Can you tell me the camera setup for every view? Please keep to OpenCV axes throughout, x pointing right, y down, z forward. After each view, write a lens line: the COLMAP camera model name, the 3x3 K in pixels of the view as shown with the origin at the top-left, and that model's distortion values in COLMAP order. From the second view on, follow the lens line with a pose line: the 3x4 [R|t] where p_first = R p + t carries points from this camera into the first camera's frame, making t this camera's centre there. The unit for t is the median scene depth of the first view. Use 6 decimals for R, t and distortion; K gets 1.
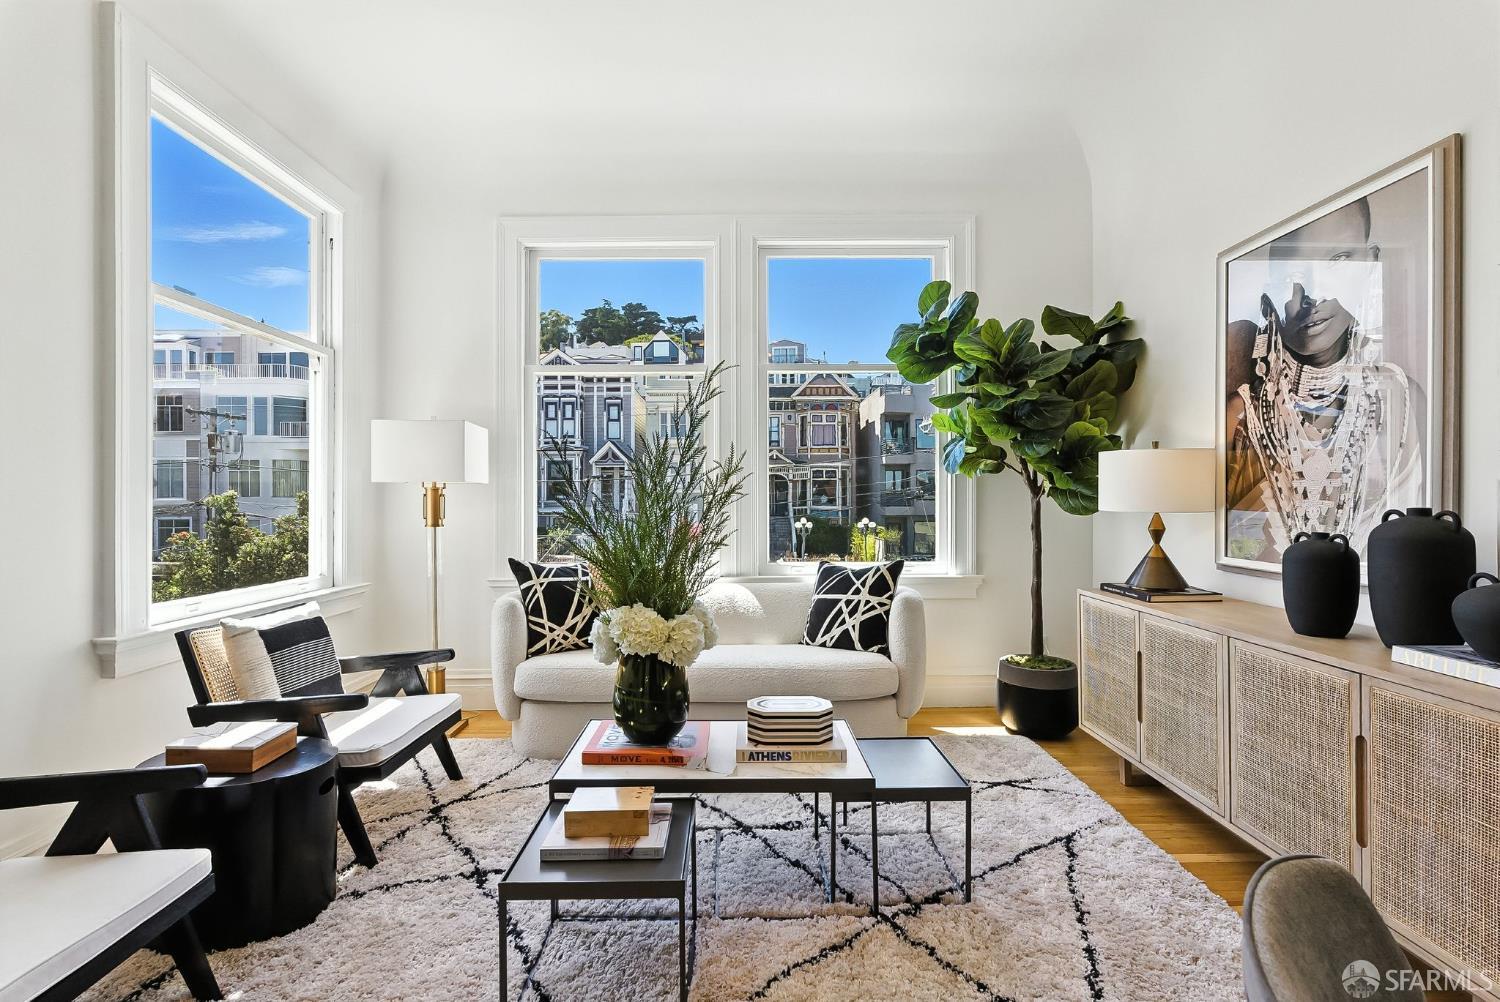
lens RADIAL K [[659.8, 0, 746.2], [0, 659.8, 499.9], [0, 0, 1]] dist [-0.015648, 0.004715]
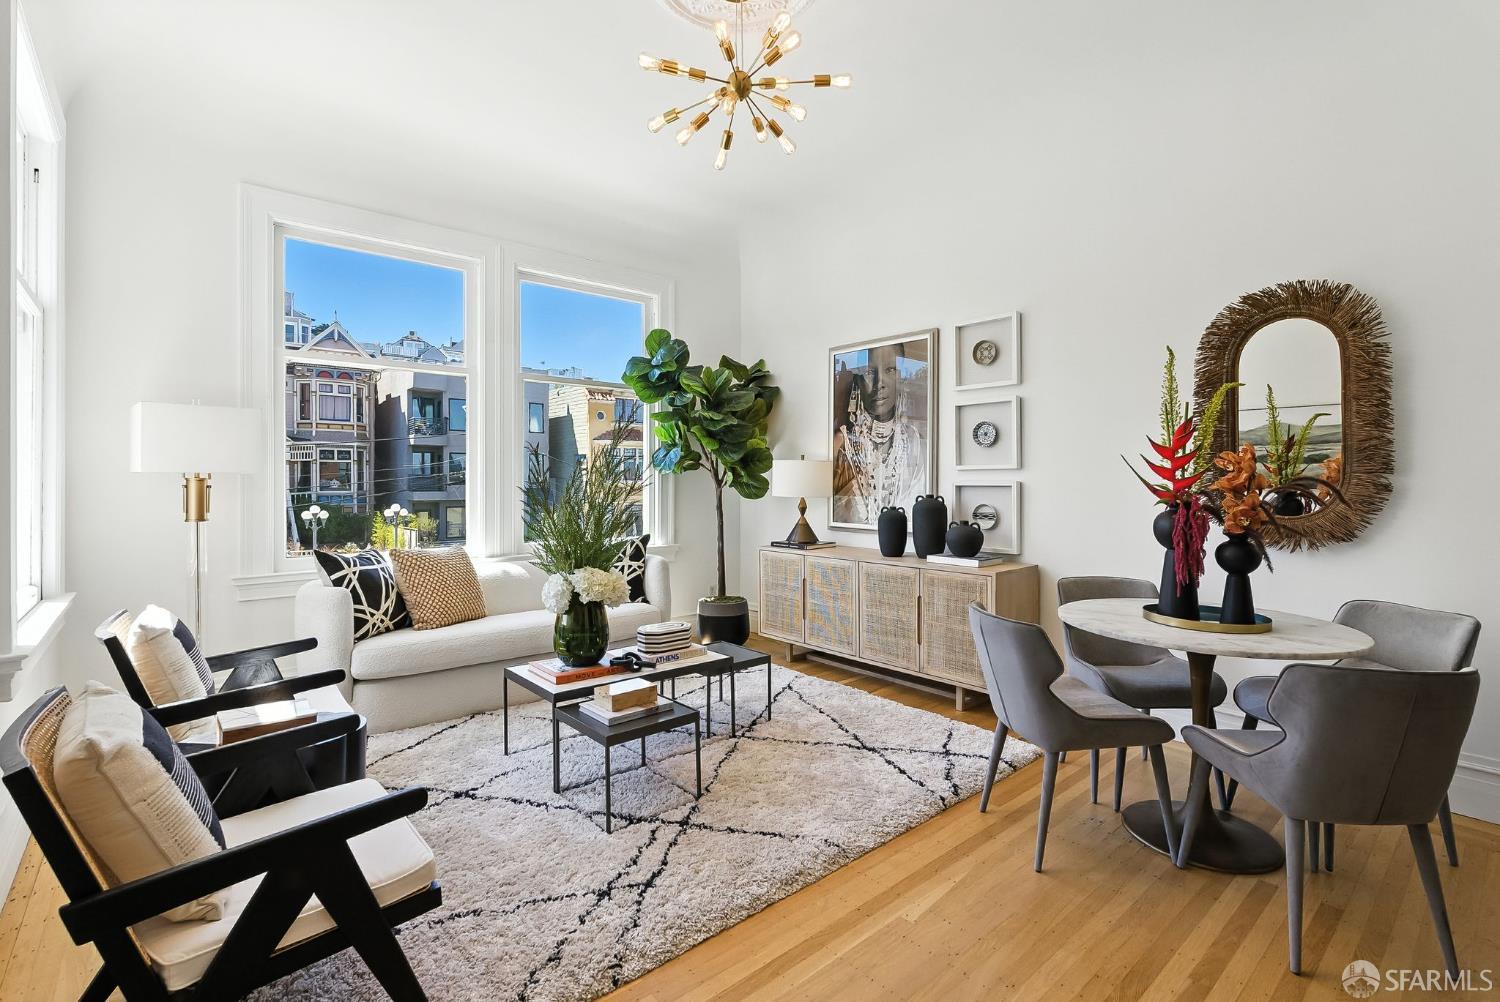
lens RADIAL K [[687.5, 0, 746.9], [0, 687.5, 481.5], [0, 0, 1]] dist [-0.004492, -0.000055]
pose [[0.766206, 0.003875, 0.642584, -0.520221], [-0.001557, 0.999990, -0.004173, -0.011469], [-0.642593, 0.002197, 0.766204, -0.217518]]
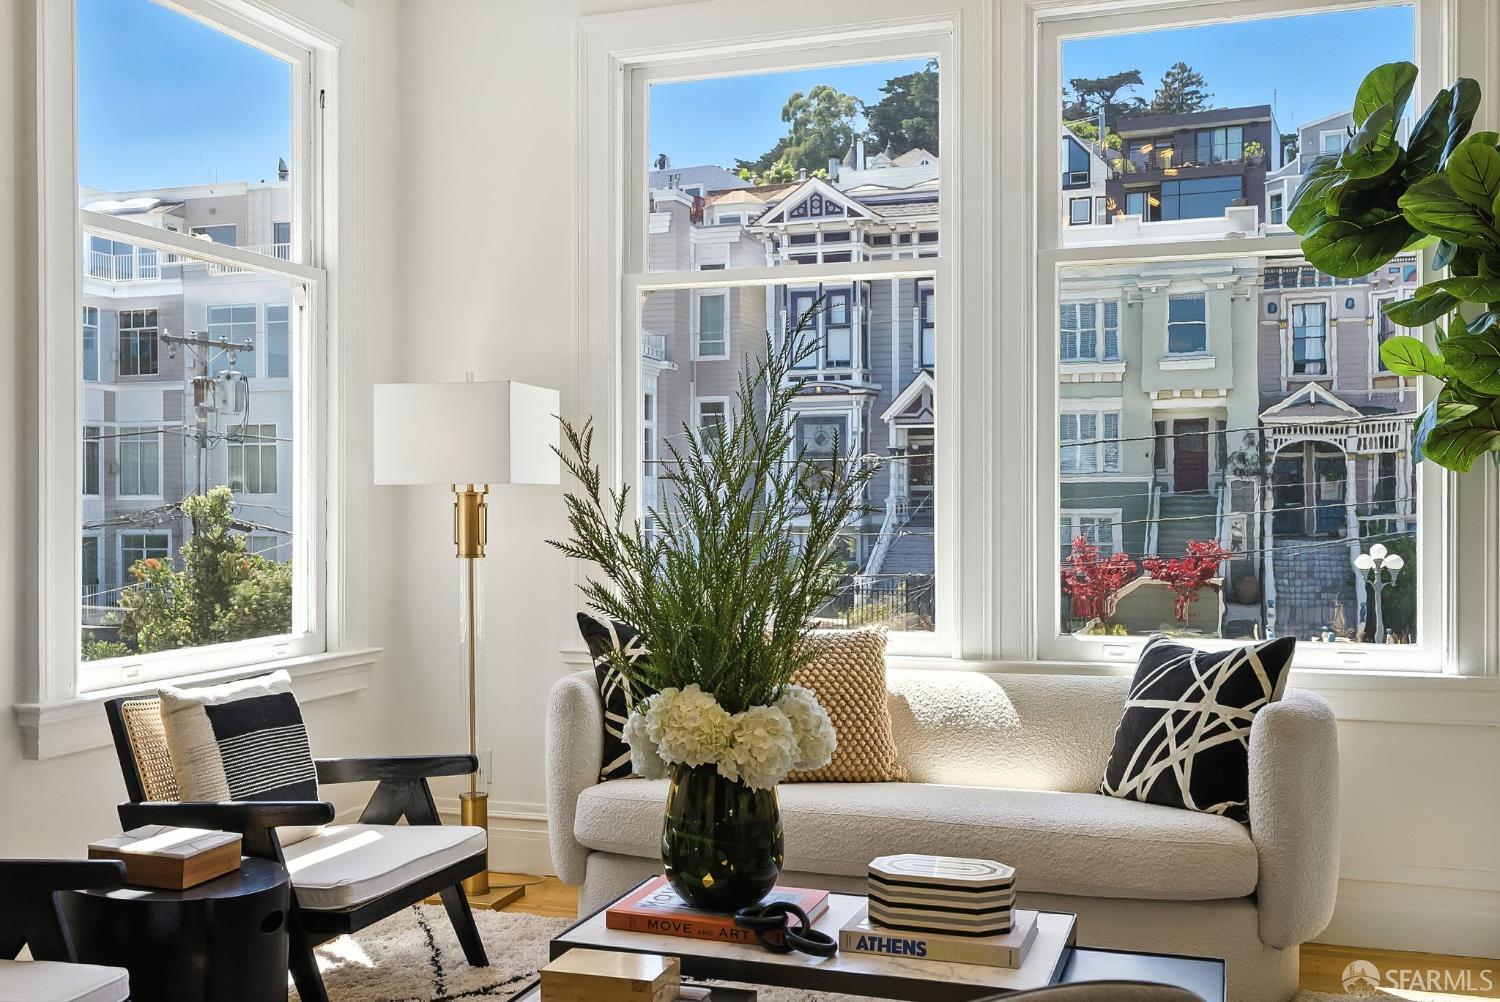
lens RADIAL K [[1491.9, 0, 743.3], [0, 1491.9, 500.9], [0, 0, 1]] dist [-0.003437, 0.002836]
pose [[0.942939, 0.001346, -0.332962, 0.220697], [-0.000749, 0.999998, 0.001919, -0.013916], [0.332964, -0.001560, 0.942938, -0.206474]]
